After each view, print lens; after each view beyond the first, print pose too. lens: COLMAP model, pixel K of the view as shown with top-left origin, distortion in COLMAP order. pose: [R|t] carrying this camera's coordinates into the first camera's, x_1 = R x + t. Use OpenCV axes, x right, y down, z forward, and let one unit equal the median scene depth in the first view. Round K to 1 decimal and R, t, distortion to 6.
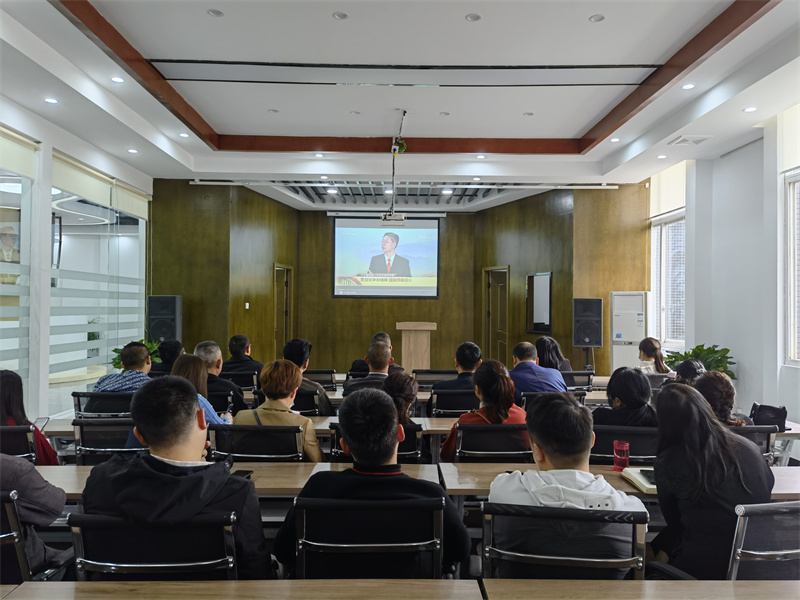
lens RADIAL K [[632.6, 0, 400.7], [0, 632.6, 297.5], [0, 0, 1]] dist [0.068661, 0.001674]
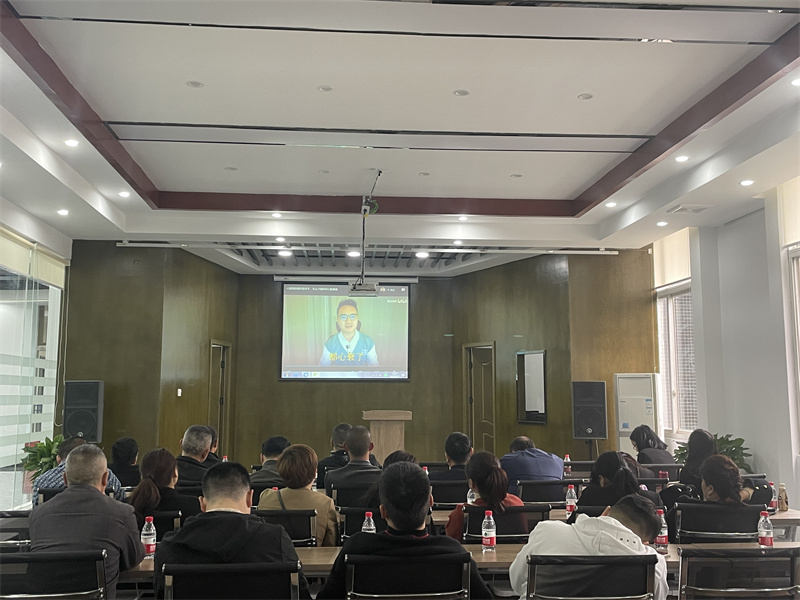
lens RADIAL K [[848.3, 0, 401.3], [0, 848.3, 276.7], [0, 0, 1]] dist [0.077894, 0.000000]
pose [[0.997601, 0.004012, 0.069115, -0.036805], [0.004347, 0.992719, -0.120376, -0.001273], [-0.069094, 0.120387, 0.990320, -0.134968]]
